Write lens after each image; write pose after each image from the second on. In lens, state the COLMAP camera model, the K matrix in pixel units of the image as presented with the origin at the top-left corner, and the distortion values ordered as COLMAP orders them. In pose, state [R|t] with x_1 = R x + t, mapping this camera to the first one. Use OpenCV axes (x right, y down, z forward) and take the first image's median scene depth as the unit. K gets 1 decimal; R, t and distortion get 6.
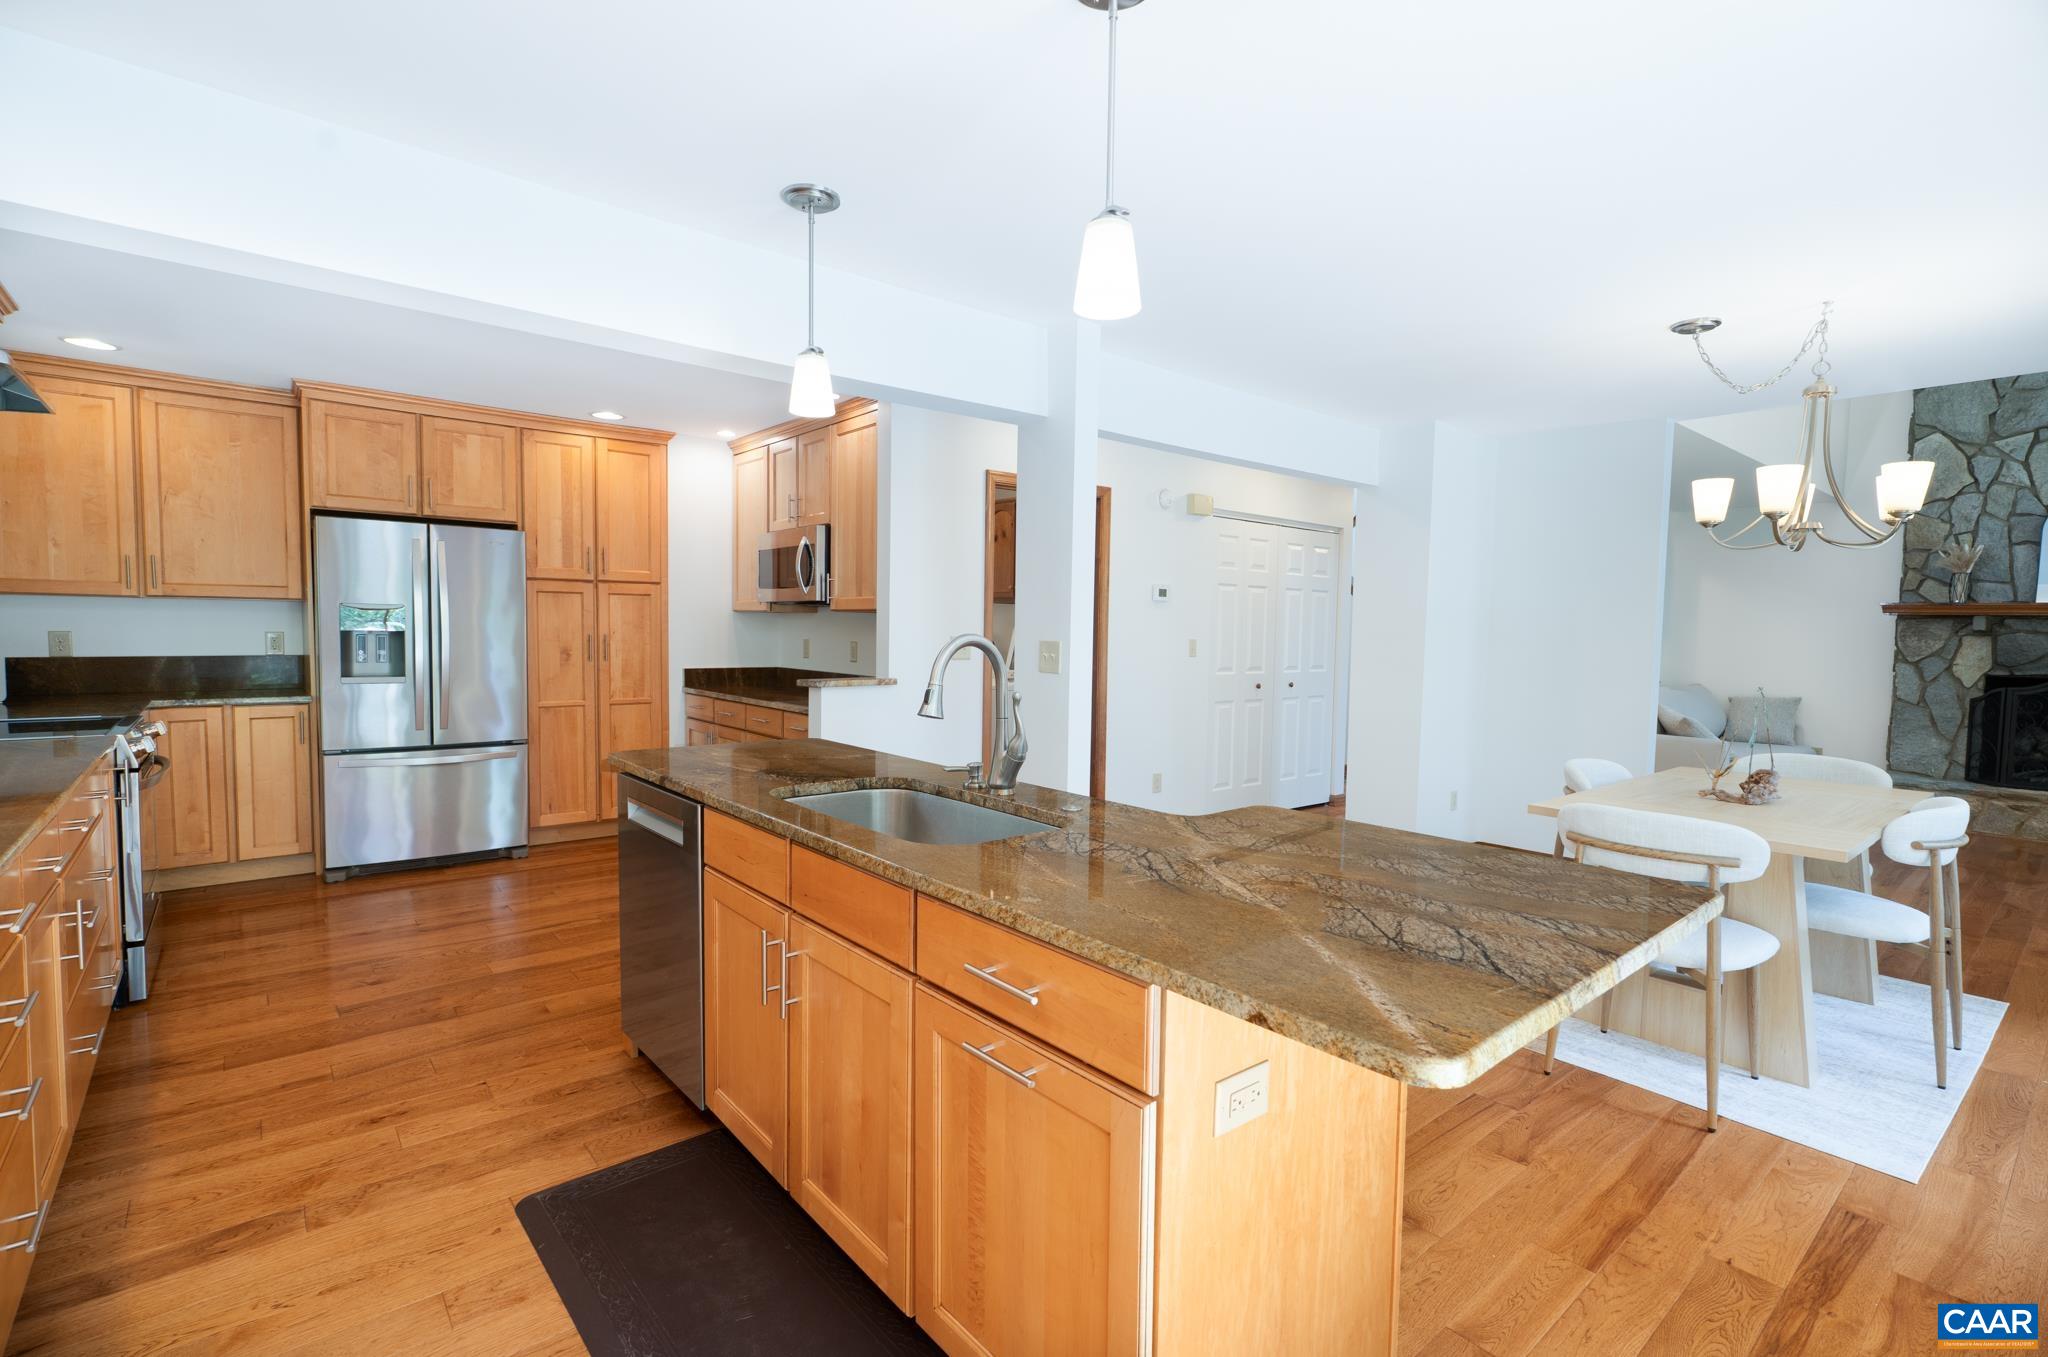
lens RADIAL K [[938.0, 0, 1022.9], [0, 938.0, 682.5], [0, 0, 1]] dist [0.001882, -0.000339]
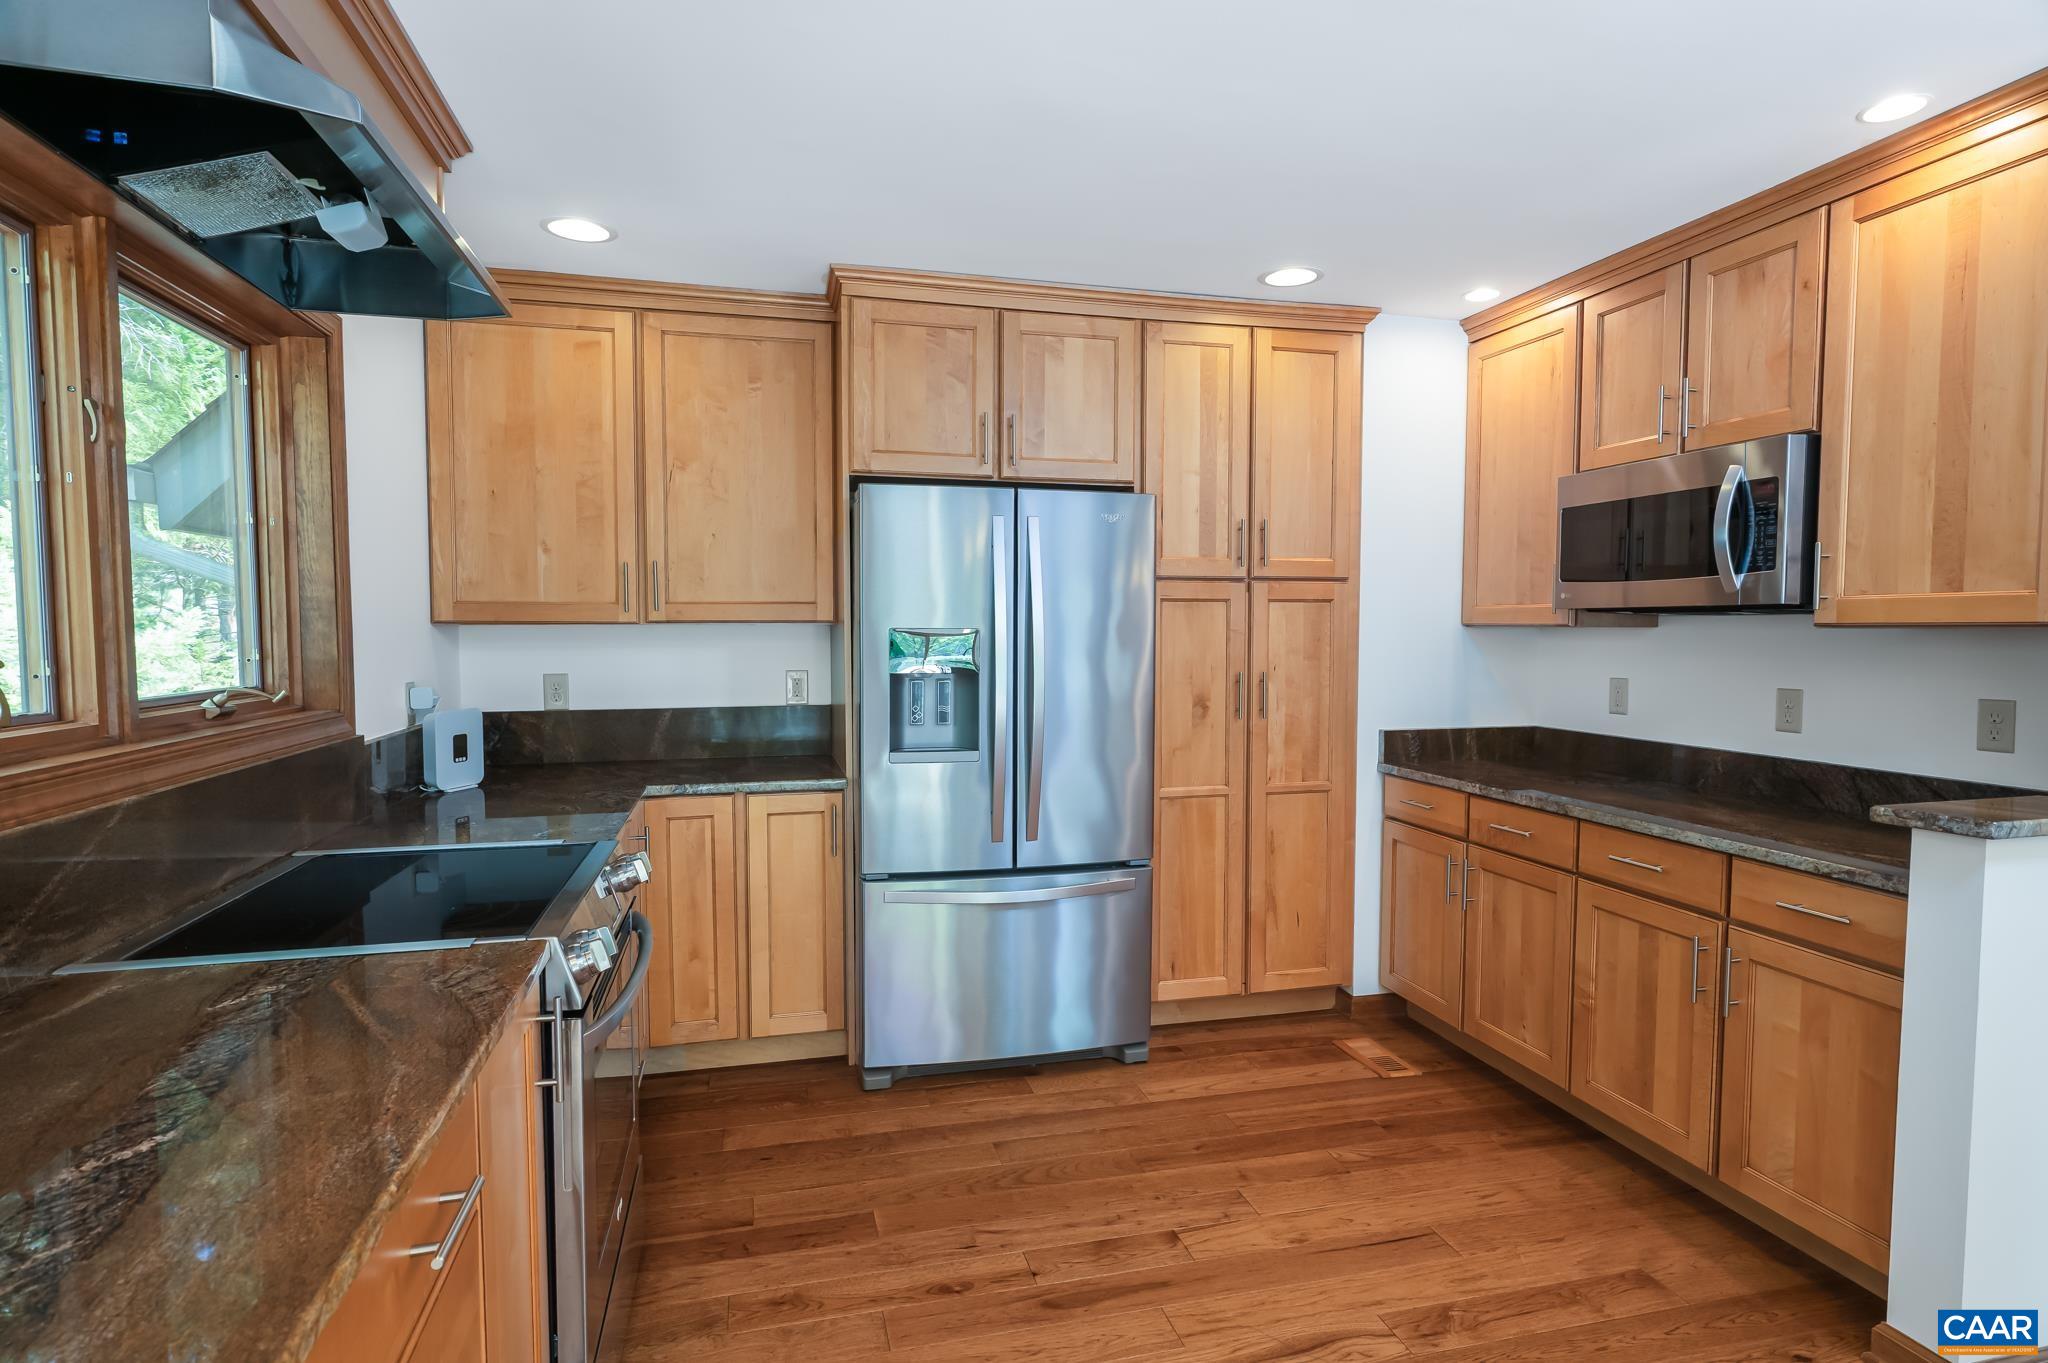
lens RADIAL K [[1040.0, 0, 1014.2], [0, 1040.0, 680.8], [0, 0, 1]] dist [-0.007473, -0.000217]
pose [[0.901213, 0.007153, -0.433318, -0.366980], [-0.011587, 0.999904, -0.007594, -0.046631], [0.433222, 0.011864, 0.901209, 0.435561]]
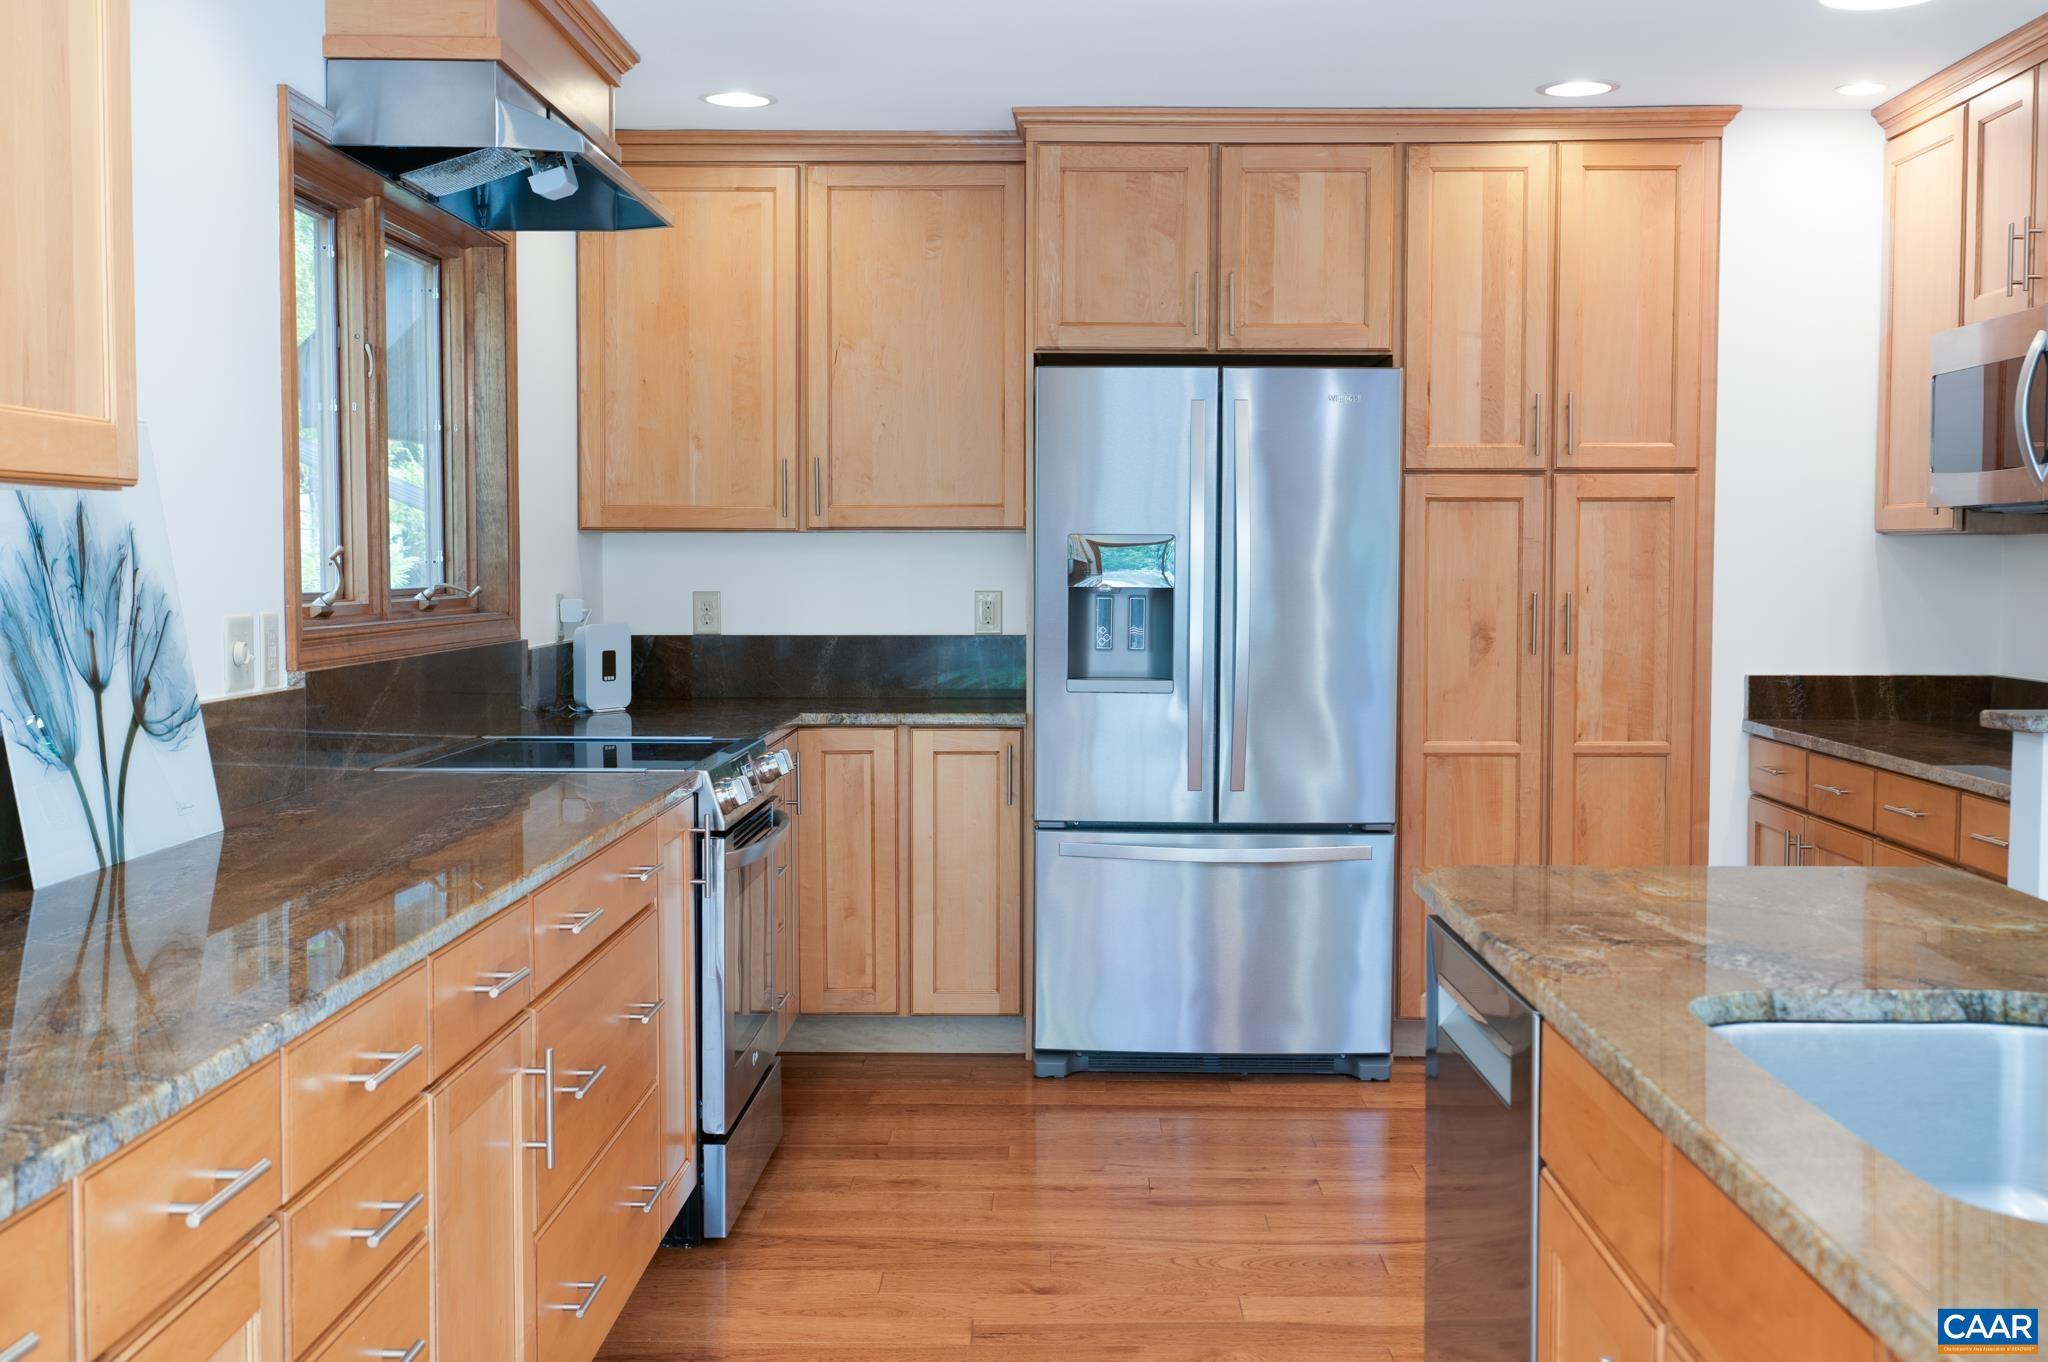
lens RADIAL K [[2254.0, 0, 1032.4], [0, 2254.0, 683.7], [0, 0, 1]] dist [-0.003764, 0.009280]
pose [[0.753336, 0.021667, -0.657279, 0.065379], [-0.028785, 0.999586, -0.000041, -0.002399], [0.657006, 0.018951, 0.753647, 0.062389]]
